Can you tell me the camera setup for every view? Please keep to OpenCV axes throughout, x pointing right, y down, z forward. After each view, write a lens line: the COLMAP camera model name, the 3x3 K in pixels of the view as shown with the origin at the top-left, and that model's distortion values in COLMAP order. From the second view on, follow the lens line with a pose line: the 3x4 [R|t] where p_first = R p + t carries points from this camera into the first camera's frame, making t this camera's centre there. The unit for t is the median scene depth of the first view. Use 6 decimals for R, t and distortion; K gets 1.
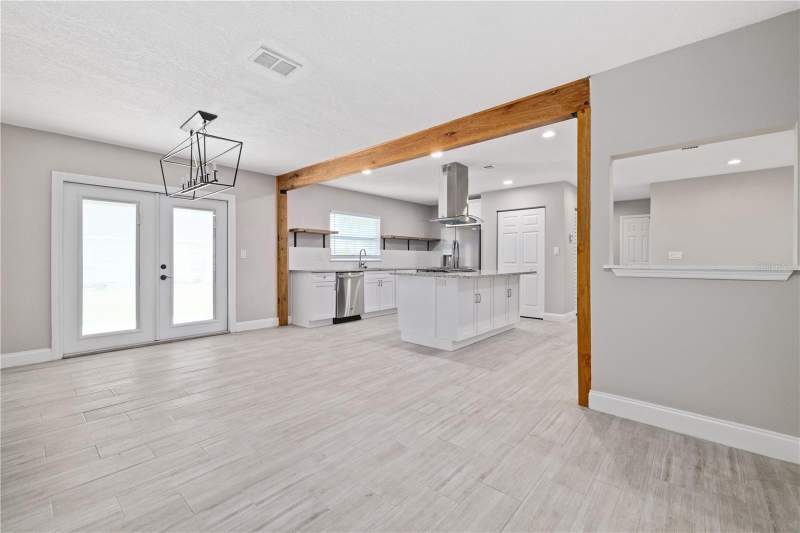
lens RADIAL K [[340.2, 0, 399.1], [0, 340.2, 259.9], [0, 0, 1]] dist [0.000685, 0.000130]
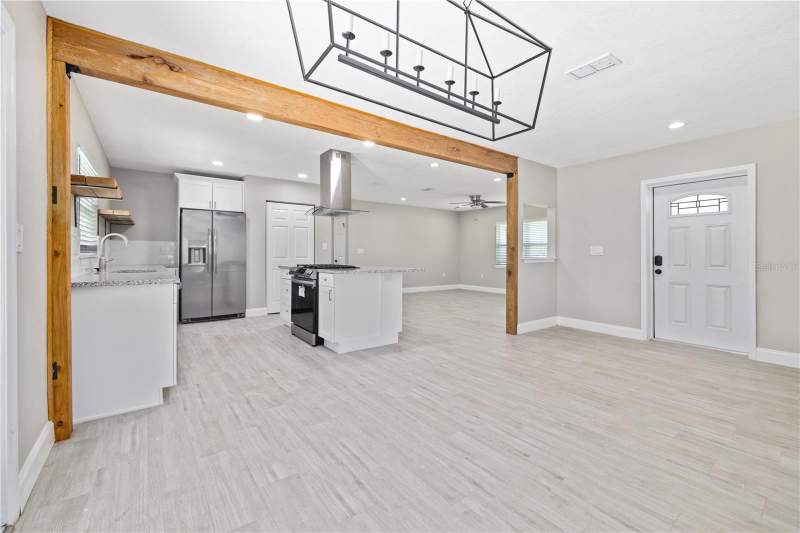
lens RADIAL K [[334.0, 0, 399.1], [0, 334.0, 253.7], [0, 0, 1]] dist [-0.000741, -0.000216]
pose [[0.197296, 0.001230, 0.980343, -1.087525], [-0.001249, 0.999999, -0.001004, -0.003224], [-0.980343, -0.001026, 0.197298, 1.012730]]
